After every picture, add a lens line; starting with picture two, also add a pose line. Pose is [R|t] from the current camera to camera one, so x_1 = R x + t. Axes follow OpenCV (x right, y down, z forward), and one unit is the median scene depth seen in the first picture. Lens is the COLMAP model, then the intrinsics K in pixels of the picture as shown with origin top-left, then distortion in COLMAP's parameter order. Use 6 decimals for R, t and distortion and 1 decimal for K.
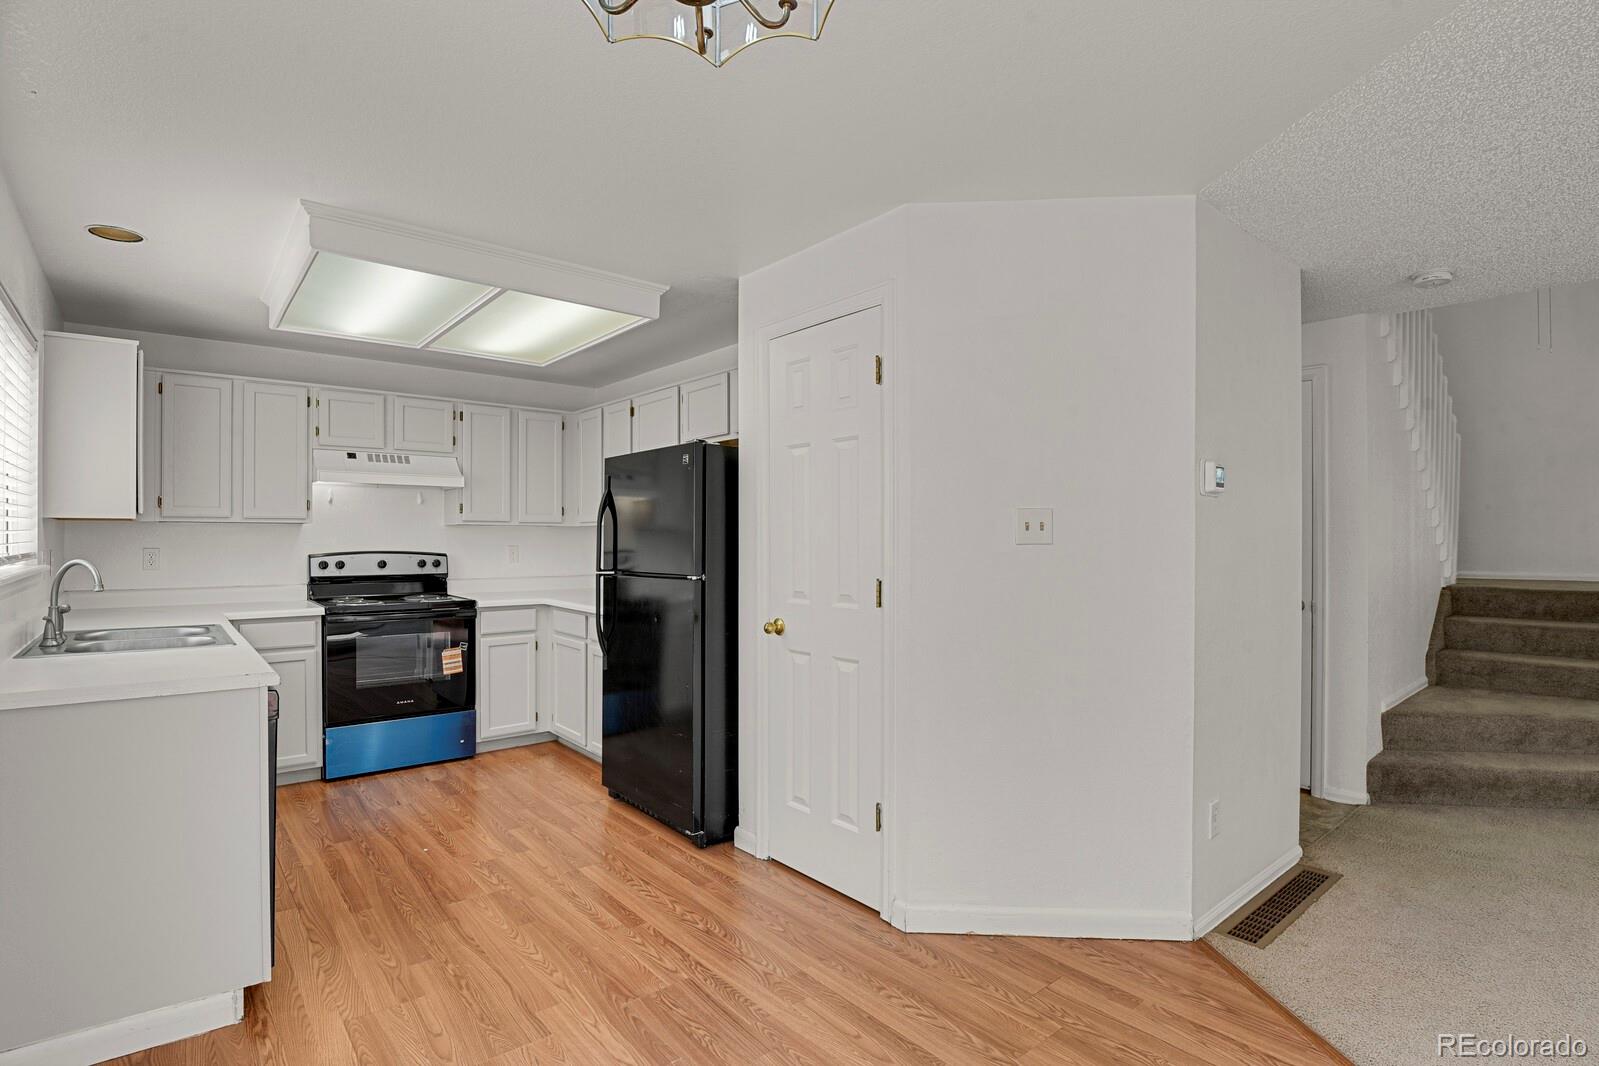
lens RADIAL K [[780.3, 0, 800.8], [0, 780.3, 539.4], [0, 0, 1]] dist [-0.014843, -0.012461]
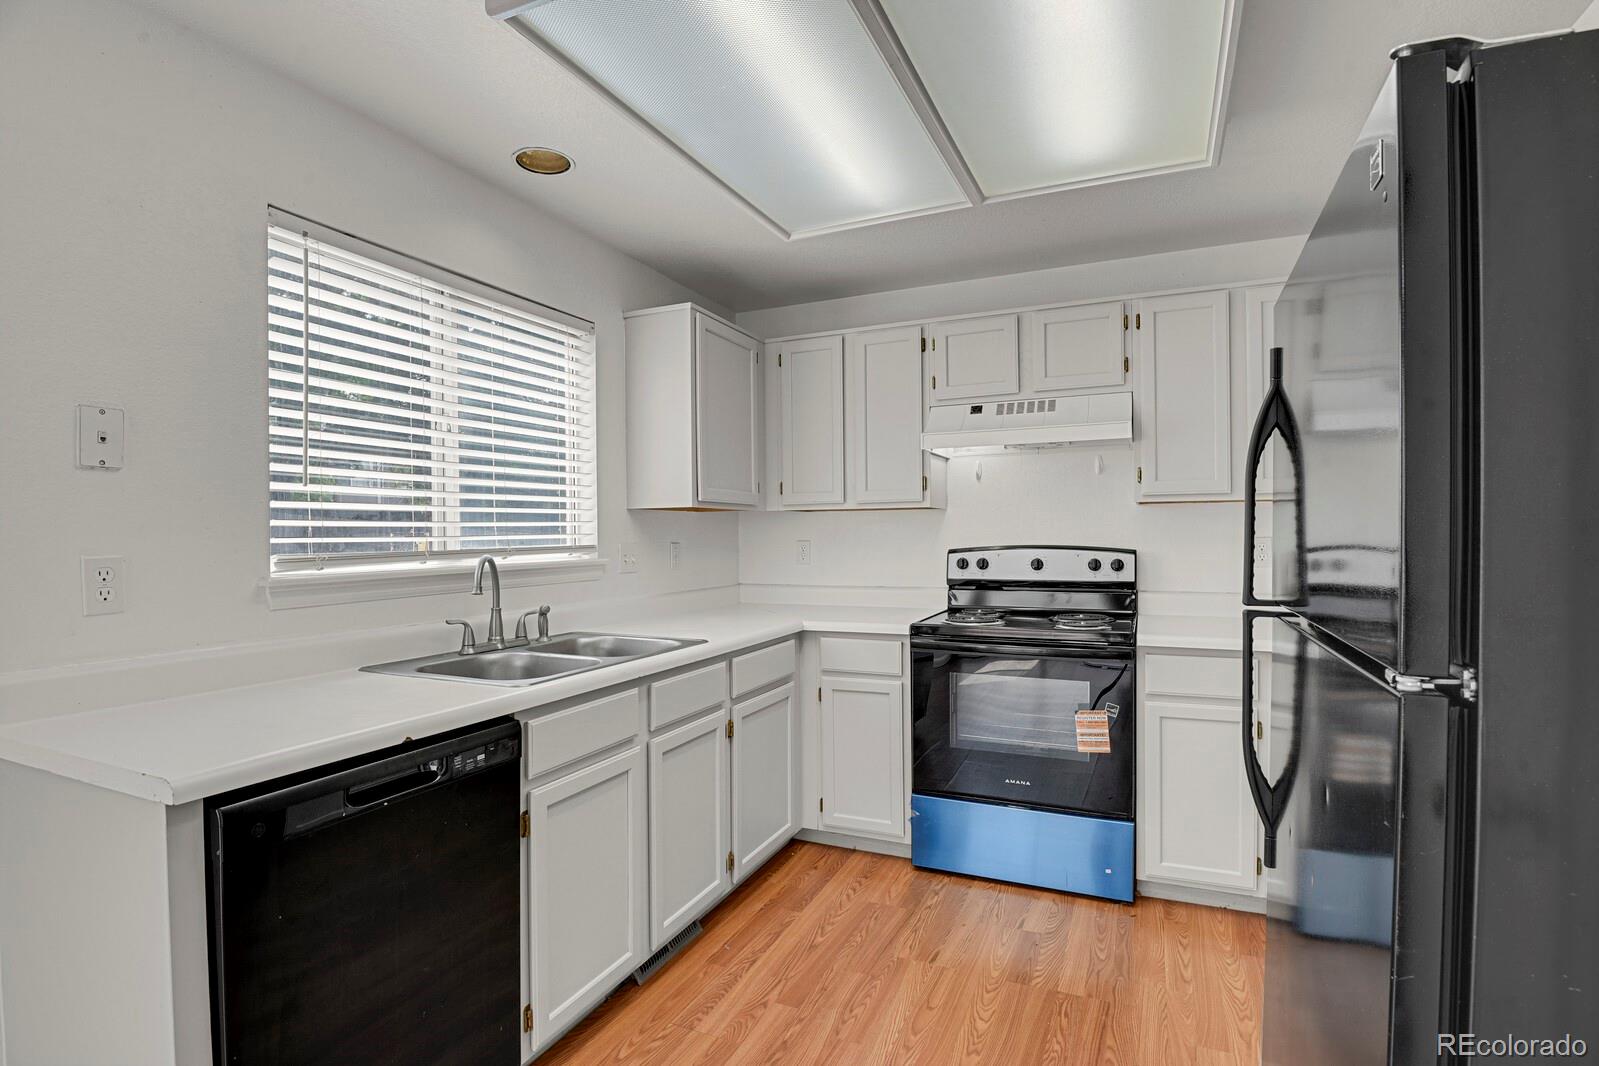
lens RADIAL K [[780.3, 0, 800.8], [0, 780.3, 539.4], [0, 0, 1]] dist [-0.014843, -0.012461]
pose [[0.437803, 0.001952, -0.899069, -0.012955], [0.009316, 0.999934, 0.006708, 0.003840], [0.899023, -0.011312, 0.437756, 0.577324]]
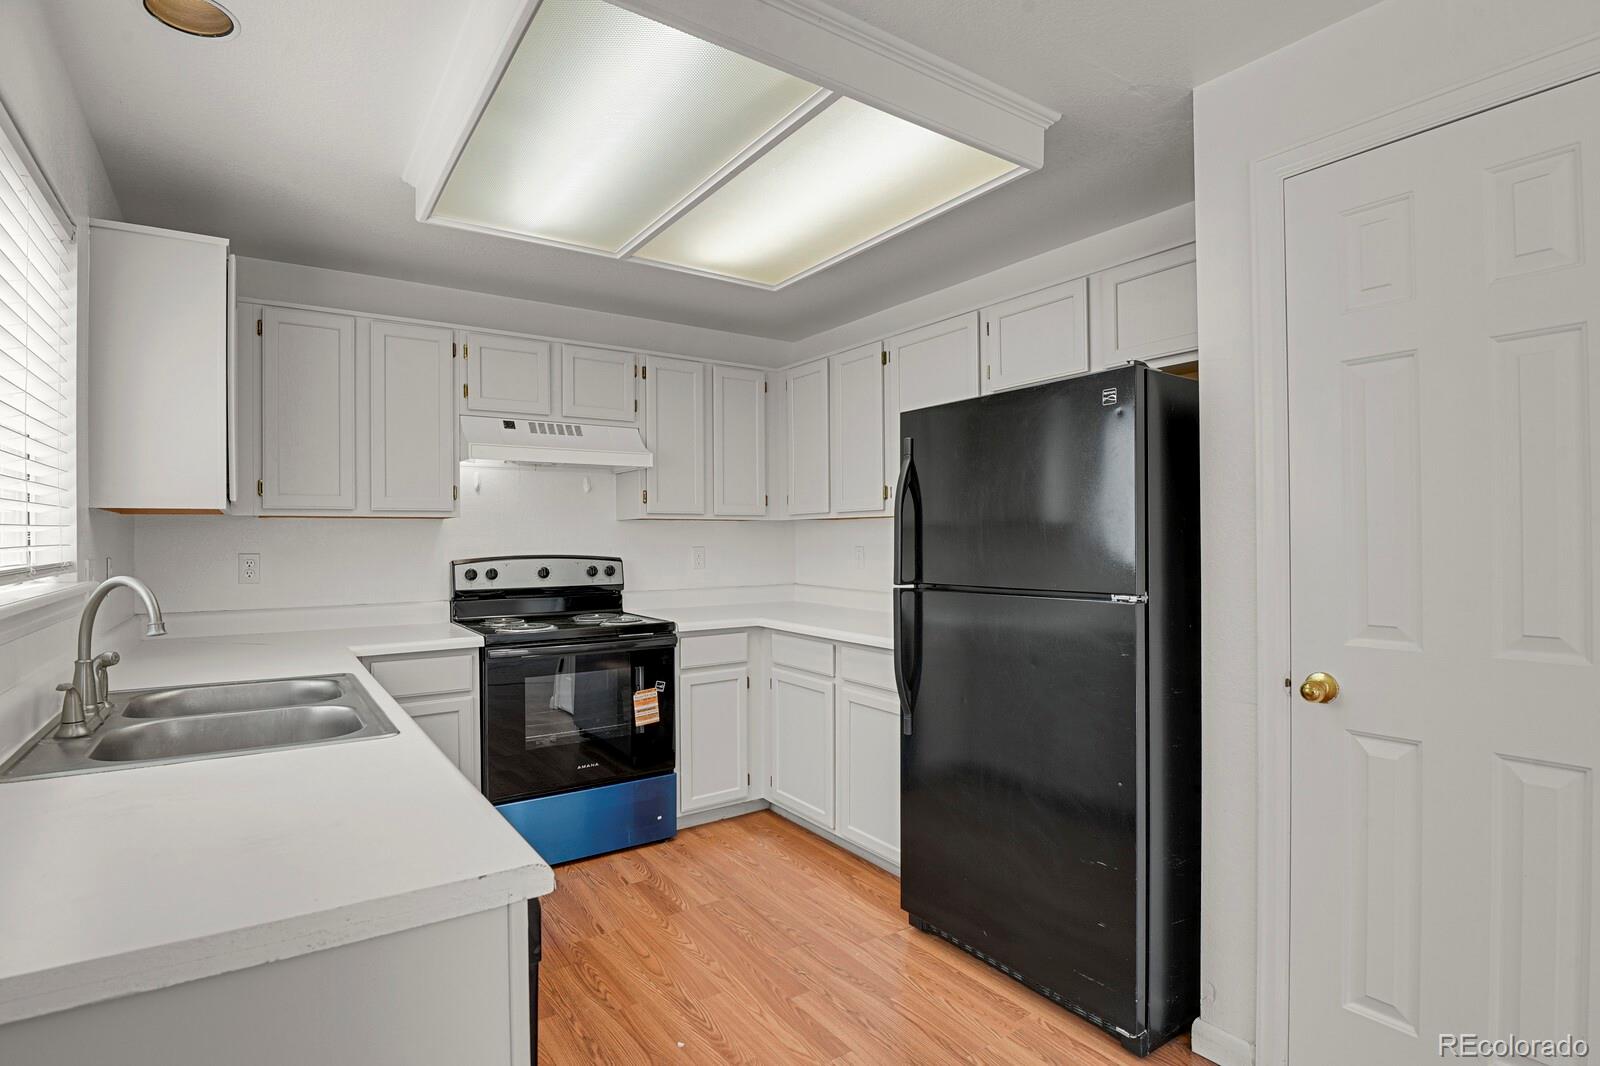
lens RADIAL K [[789.5, 0, 803.2], [0, 789.5, 542.0], [0, 0, 1]] dist [-0.017017, -0.015267]
pose [[0.996097, -0.007457, -0.087945, -0.253665], [0.007762, 0.999965, 0.003122, 0.002309], [0.087918, -0.003792, 0.996120, 0.303358]]
